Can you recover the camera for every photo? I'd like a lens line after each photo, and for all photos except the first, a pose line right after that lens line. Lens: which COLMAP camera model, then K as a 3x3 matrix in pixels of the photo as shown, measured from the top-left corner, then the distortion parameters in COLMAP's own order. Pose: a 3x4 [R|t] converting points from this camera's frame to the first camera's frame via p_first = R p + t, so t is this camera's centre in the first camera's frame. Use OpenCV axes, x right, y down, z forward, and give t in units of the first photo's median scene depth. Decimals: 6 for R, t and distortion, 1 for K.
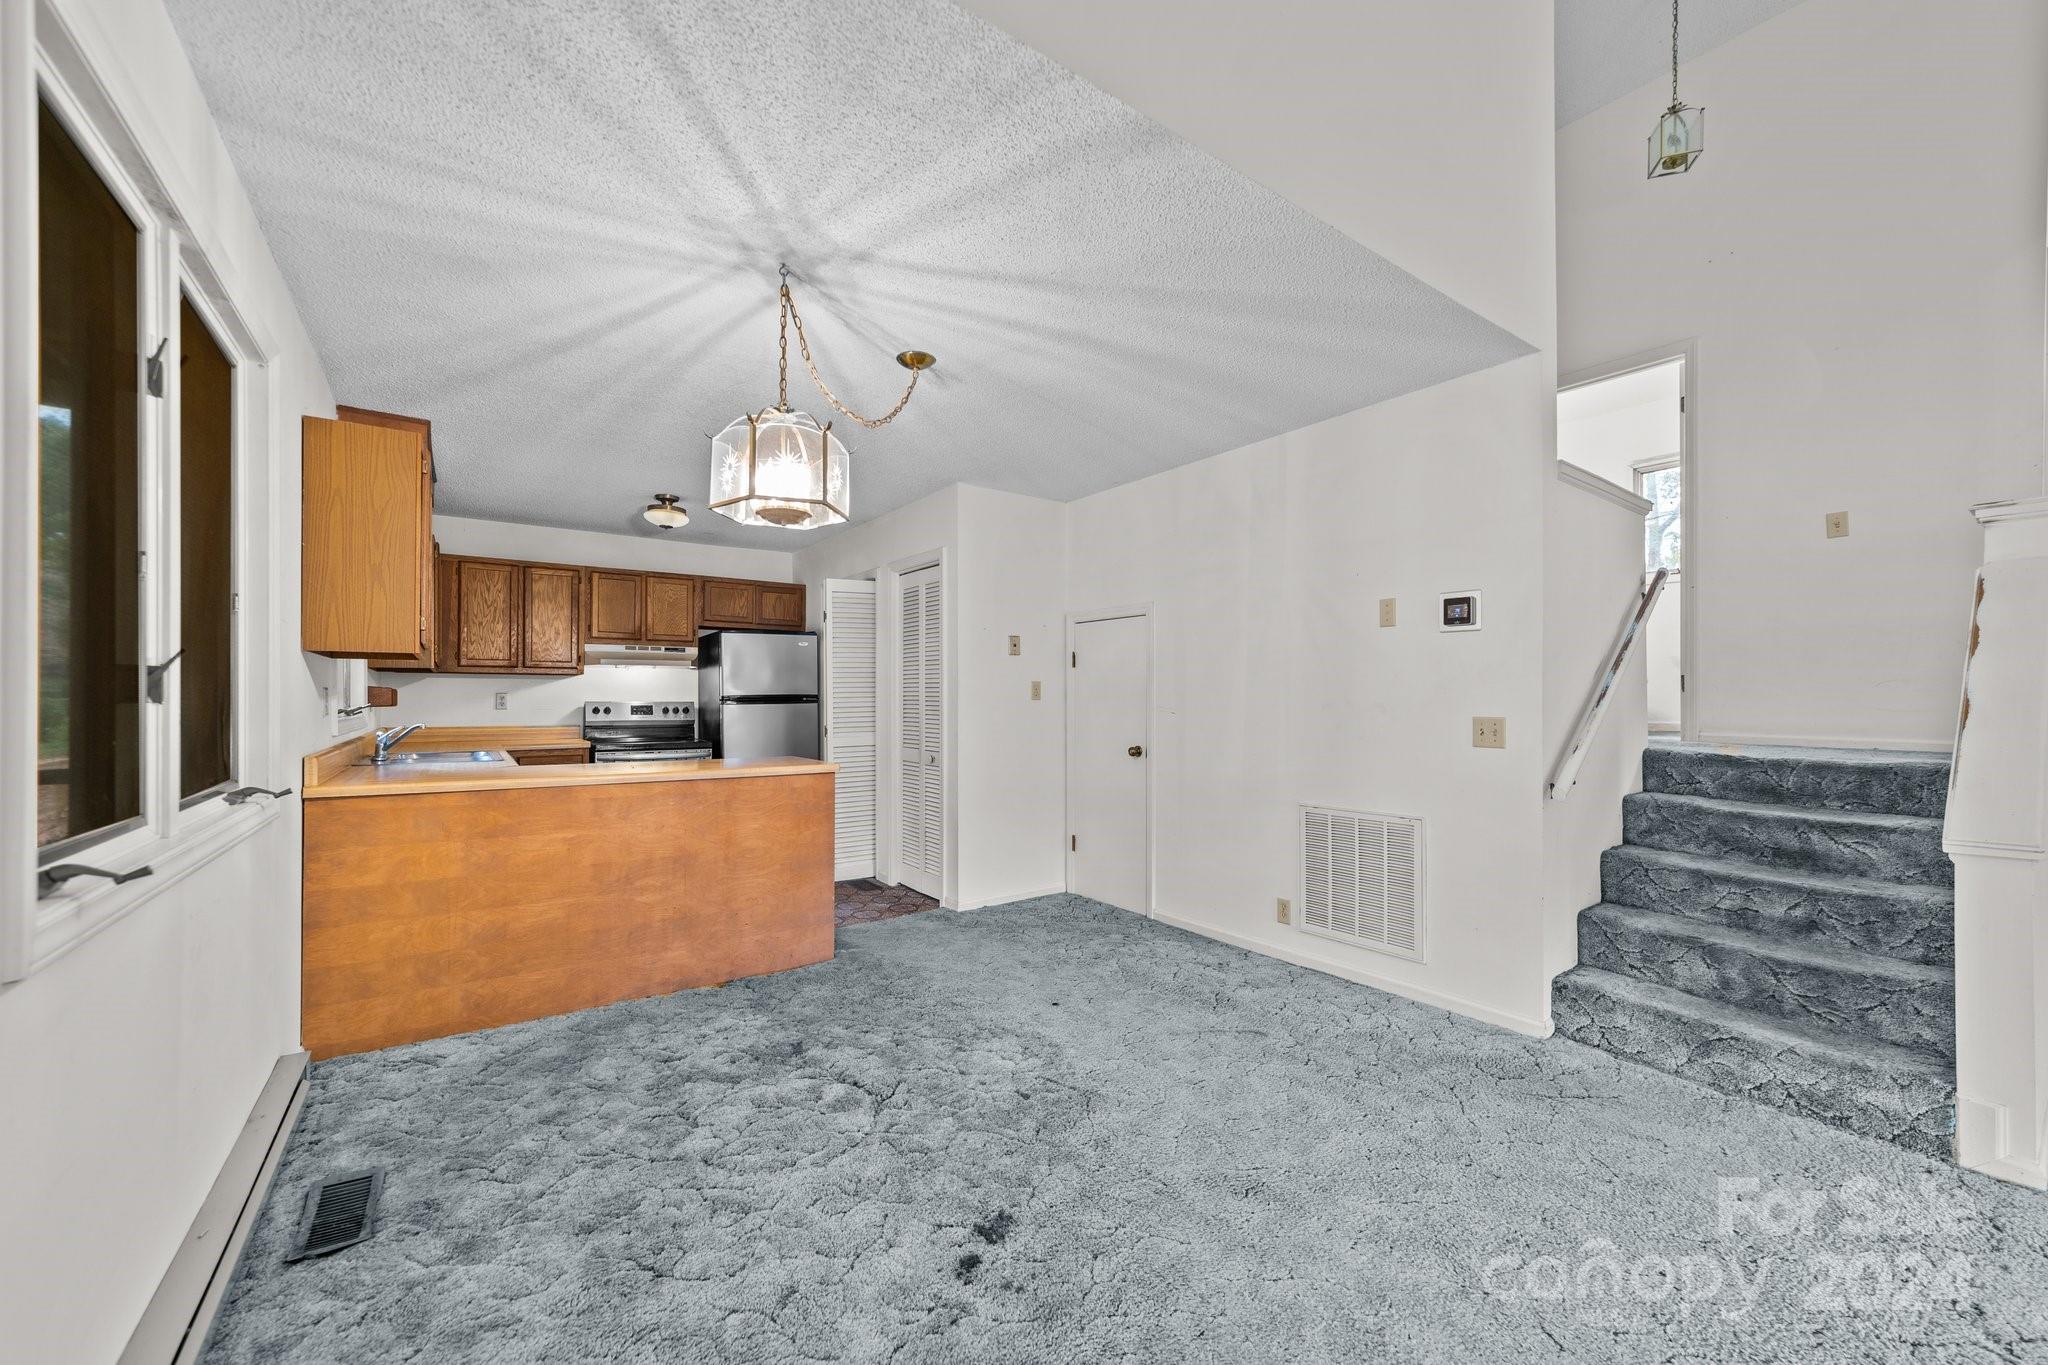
lens RADIAL K [[790.0, 0, 1019.4], [0, 790.0, 692.1], [0, 0, 1]] dist [-0.015721, 0.007226]
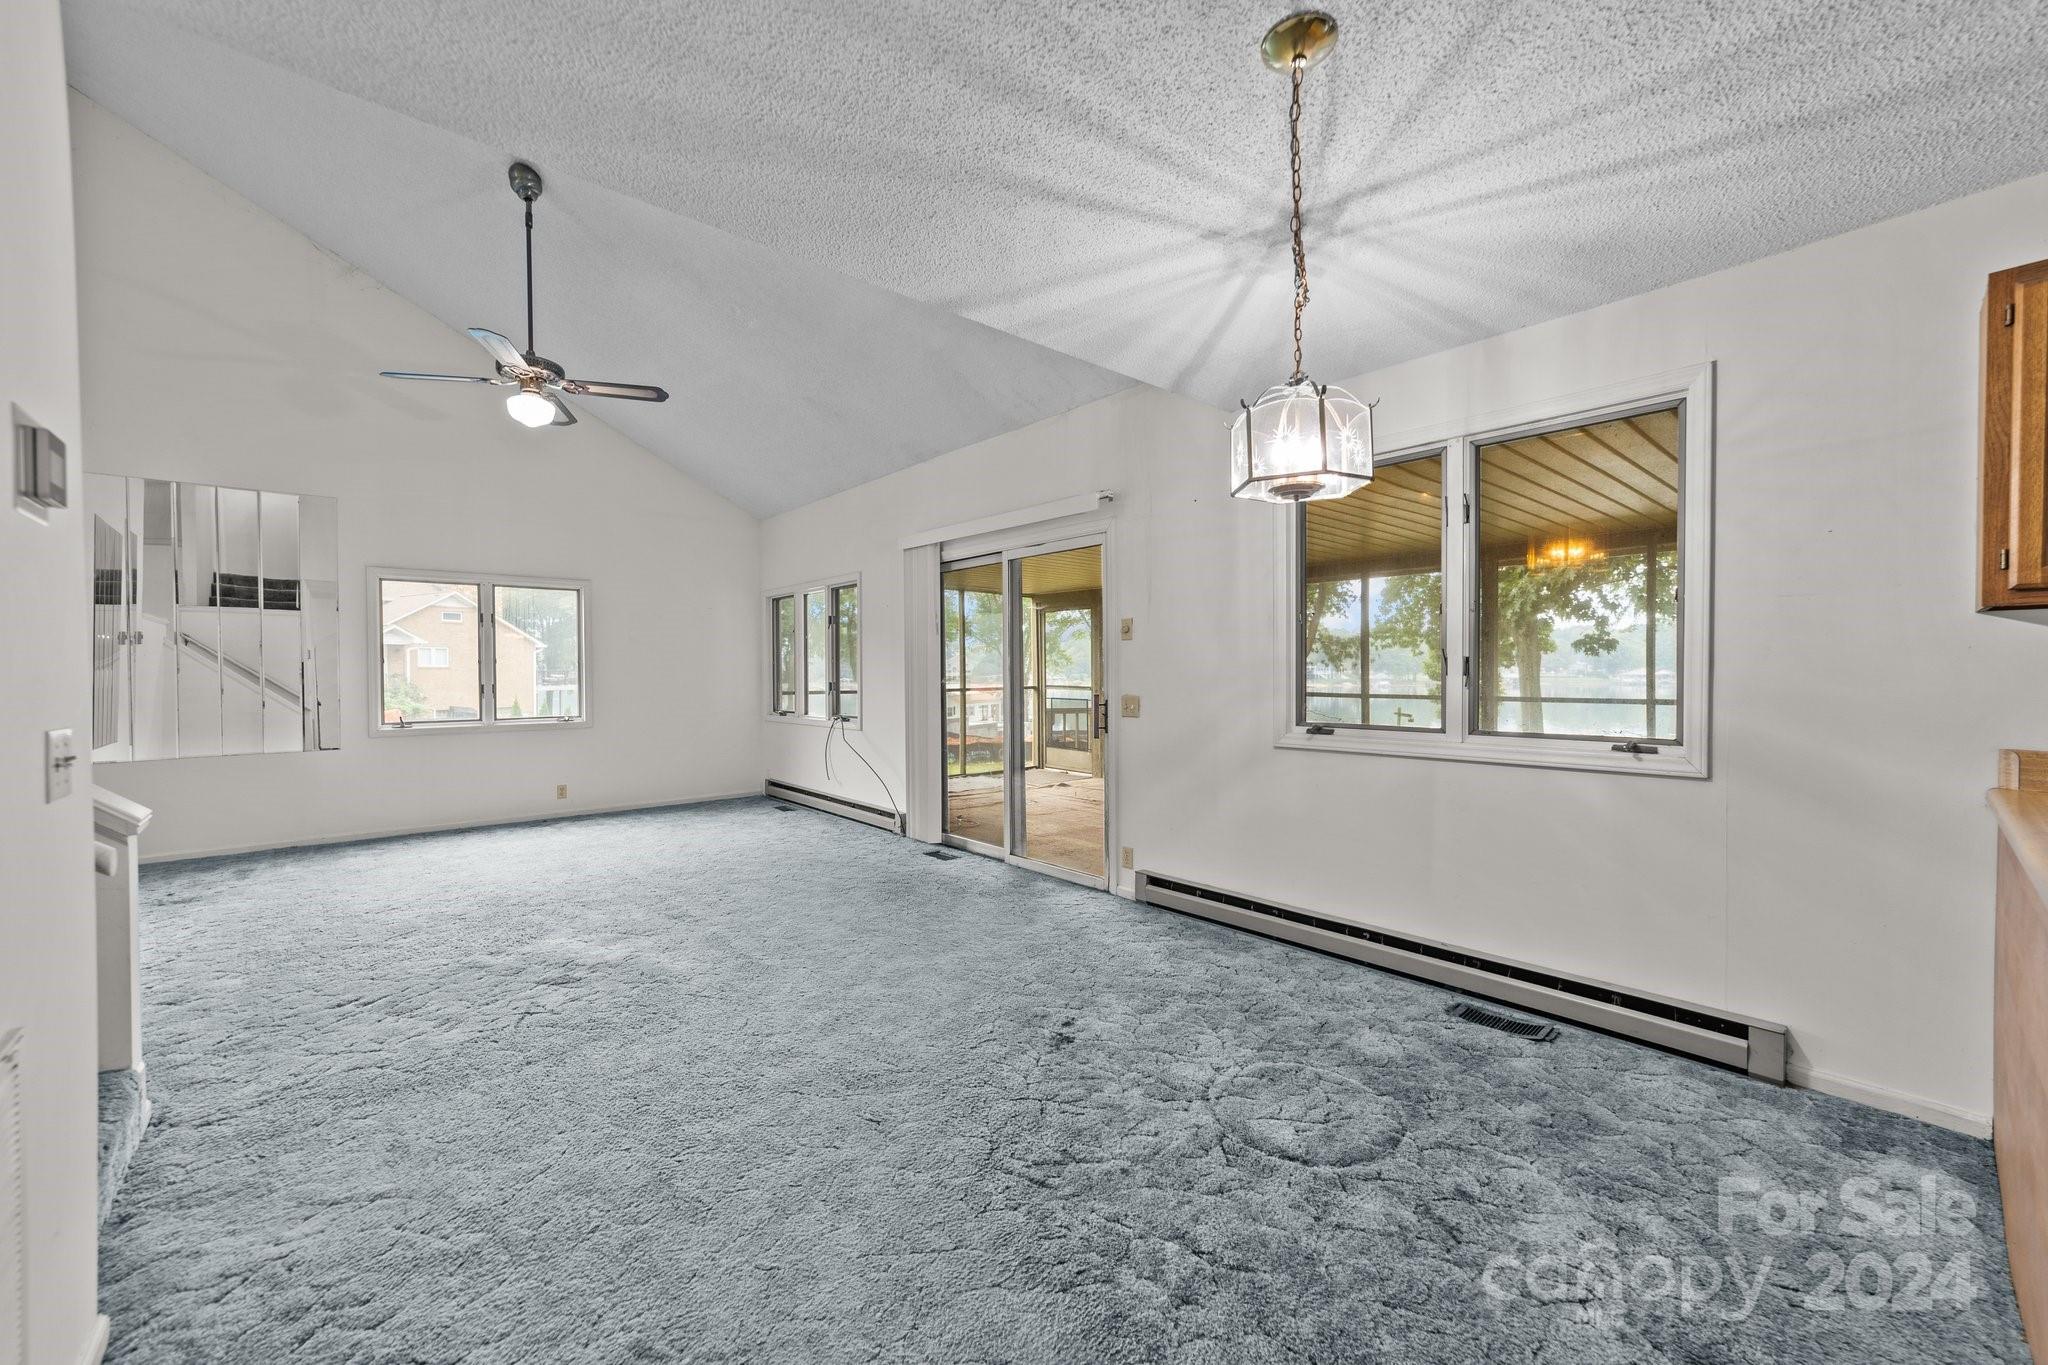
lens RADIAL K [[790.0, 0, 1015.5], [0, 790.0, 683.7], [0, 0, 1]] dist [-0.015721, 0.007226]
pose [[-0.995590, 0.007103, -0.093545, 0.098771], [0.006198, 0.999931, 0.009961, 0.003755], [0.093609, 0.009337, -0.995565, 1.327056]]
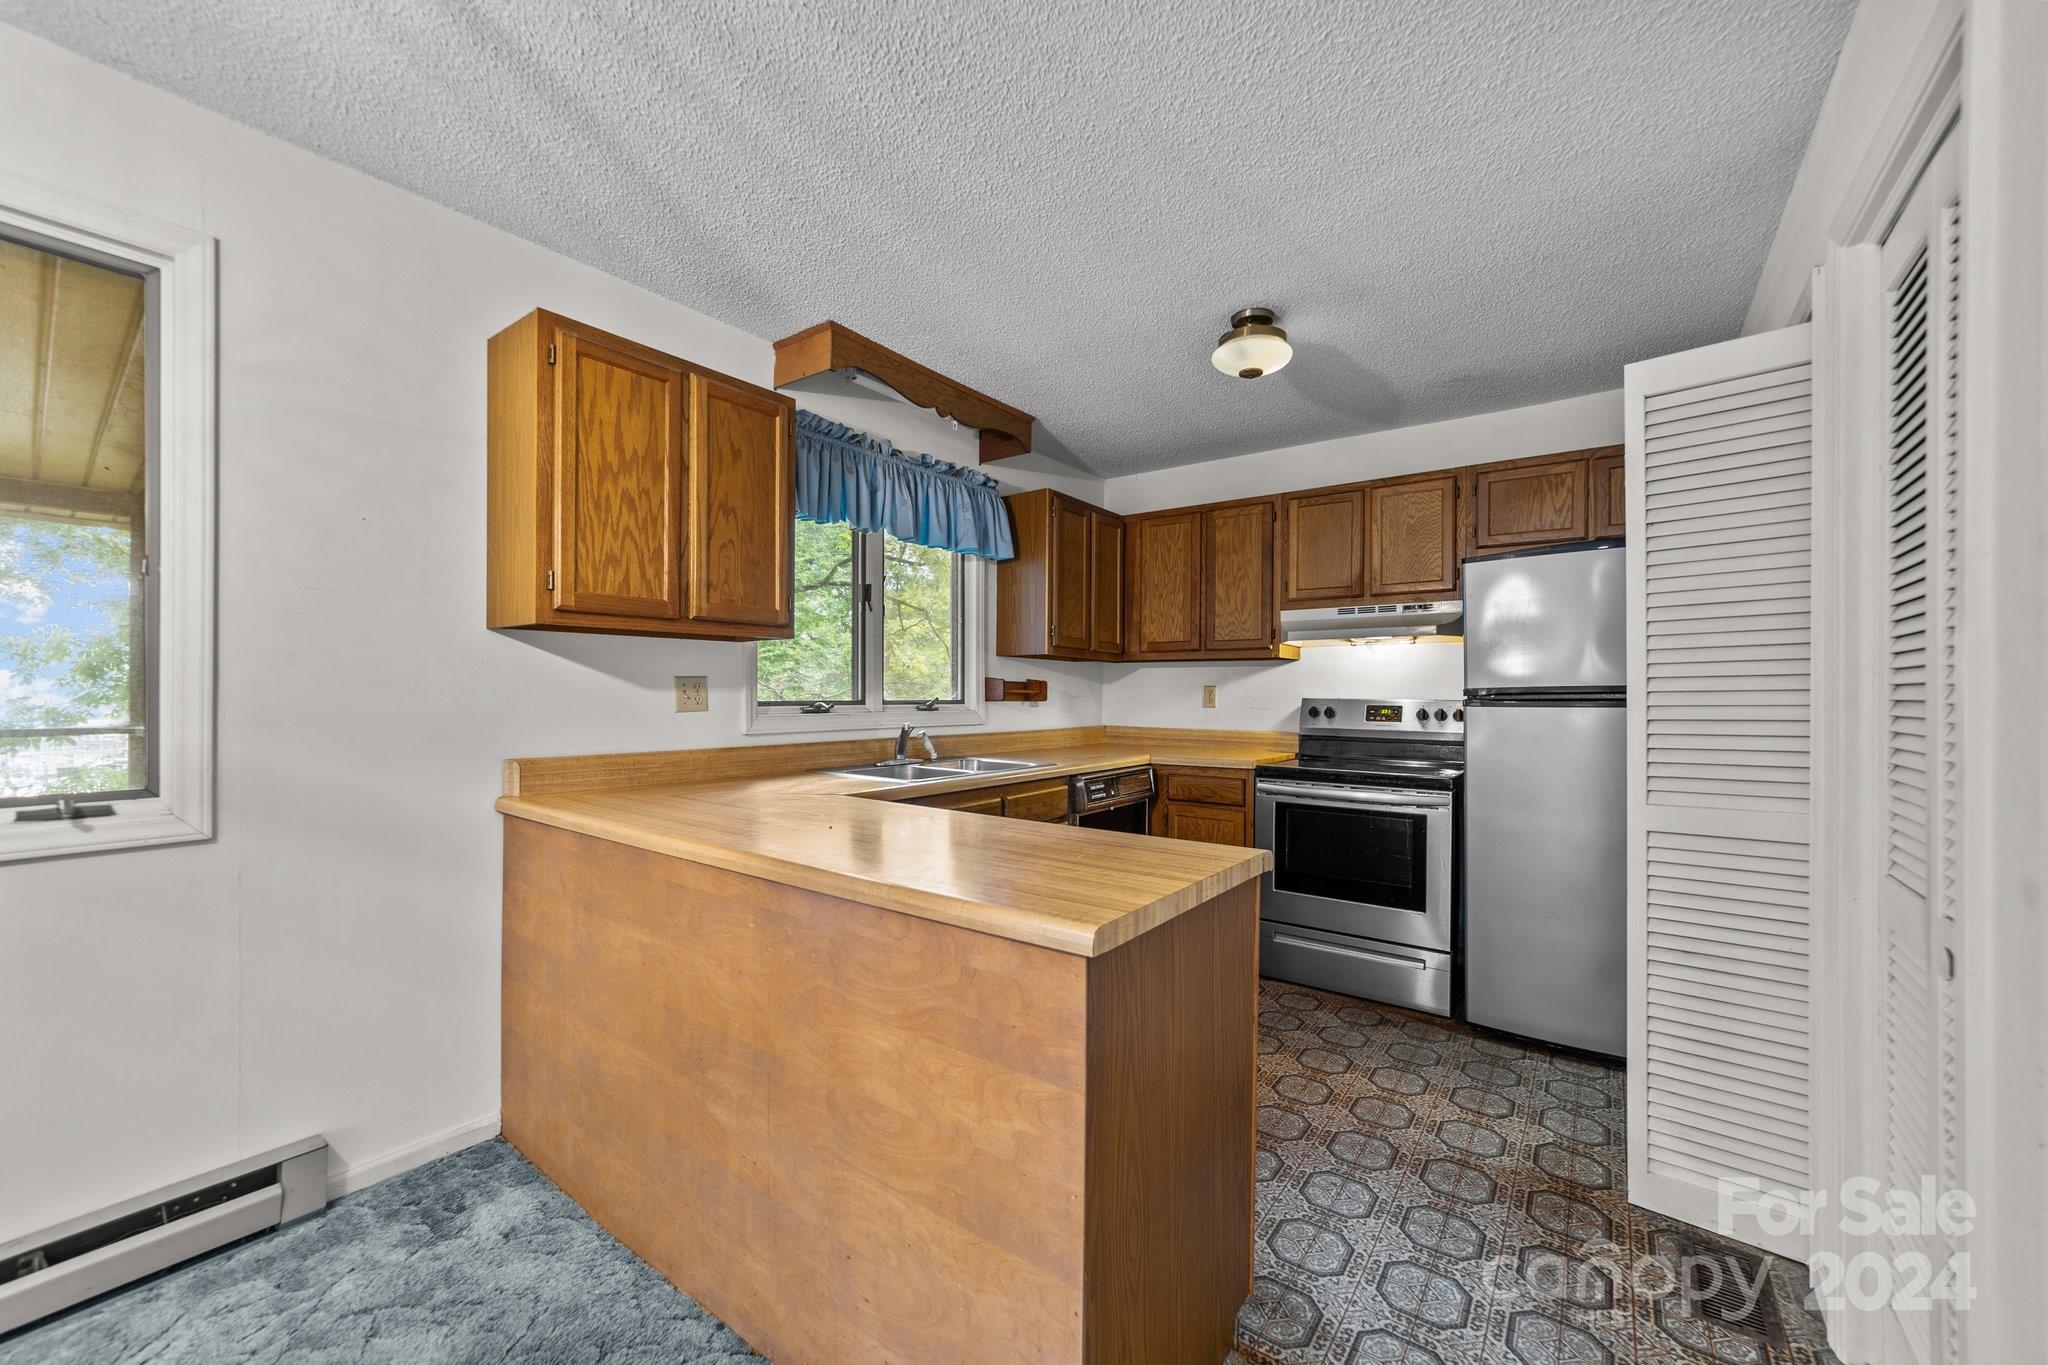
lens RADIAL K [[790.0, 0, 1026.2], [0, 790.0, 694.2], [0, 0, 1]] dist [-0.015721, 0.007226]
pose [[0.304964, 0.003613, -0.952357, 0.026472], [0.001873, 0.999989, 0.004393, 0.009241], [0.952362, -0.003123, 0.304954, 1.003469]]
